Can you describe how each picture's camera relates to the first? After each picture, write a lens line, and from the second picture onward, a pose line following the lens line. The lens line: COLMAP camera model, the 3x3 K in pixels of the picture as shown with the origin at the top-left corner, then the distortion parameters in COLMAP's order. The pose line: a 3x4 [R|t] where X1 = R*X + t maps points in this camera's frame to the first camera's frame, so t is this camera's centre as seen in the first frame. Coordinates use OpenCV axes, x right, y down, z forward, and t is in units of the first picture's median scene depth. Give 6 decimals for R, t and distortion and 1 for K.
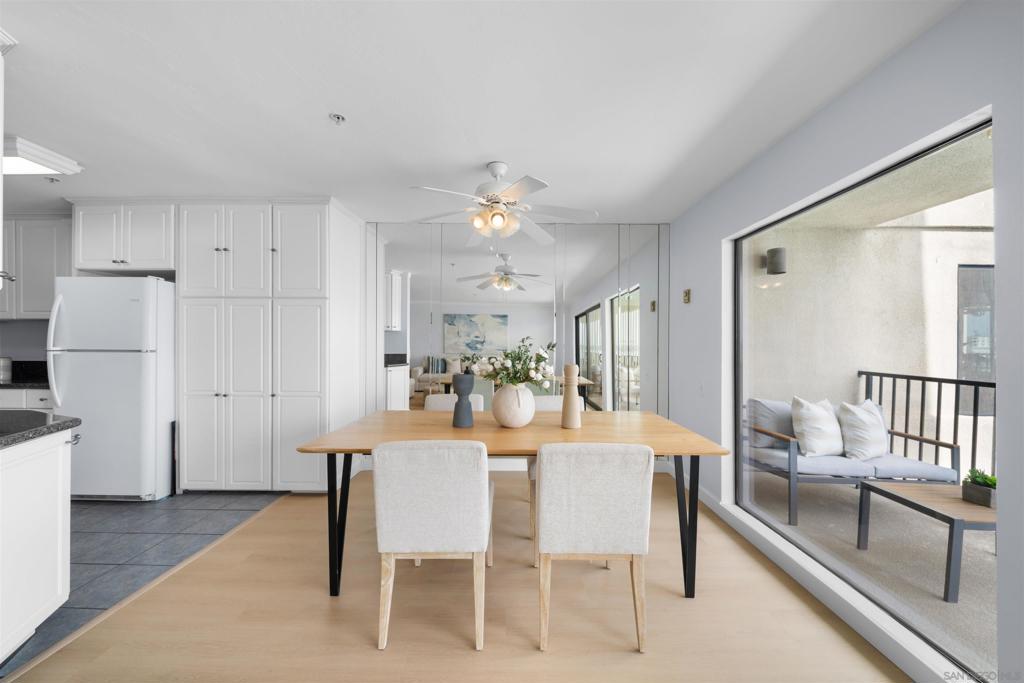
lens RADIAL K [[362.7, 0, 512.0], [0, 362.7, 341.5], [0, 0, 1]] dist [-0.000601, -0.000042]
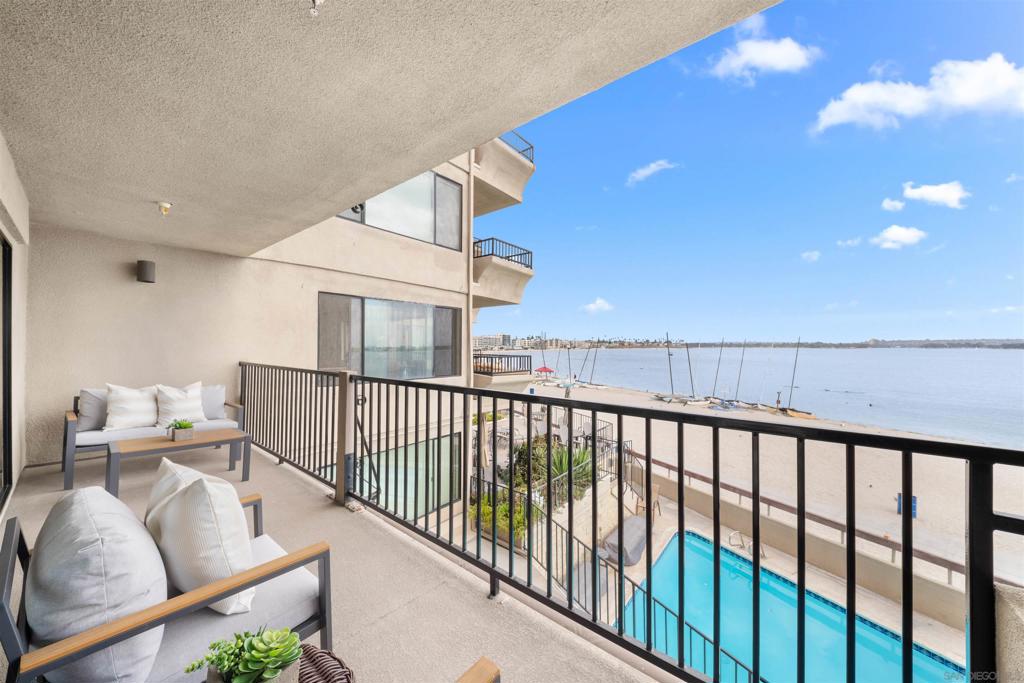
lens RADIAL K [[362.7, 0, 512.0], [0, 362.7, 341.5], [0, 0, 1]] dist [-0.000601, -0.000042]
pose [[0.637335, 0.004766, 0.770572, 0.694445], [0.000733, 0.999977, -0.006791, 0.019586], [-0.770586, 0.004893, 0.637317, -0.794640]]
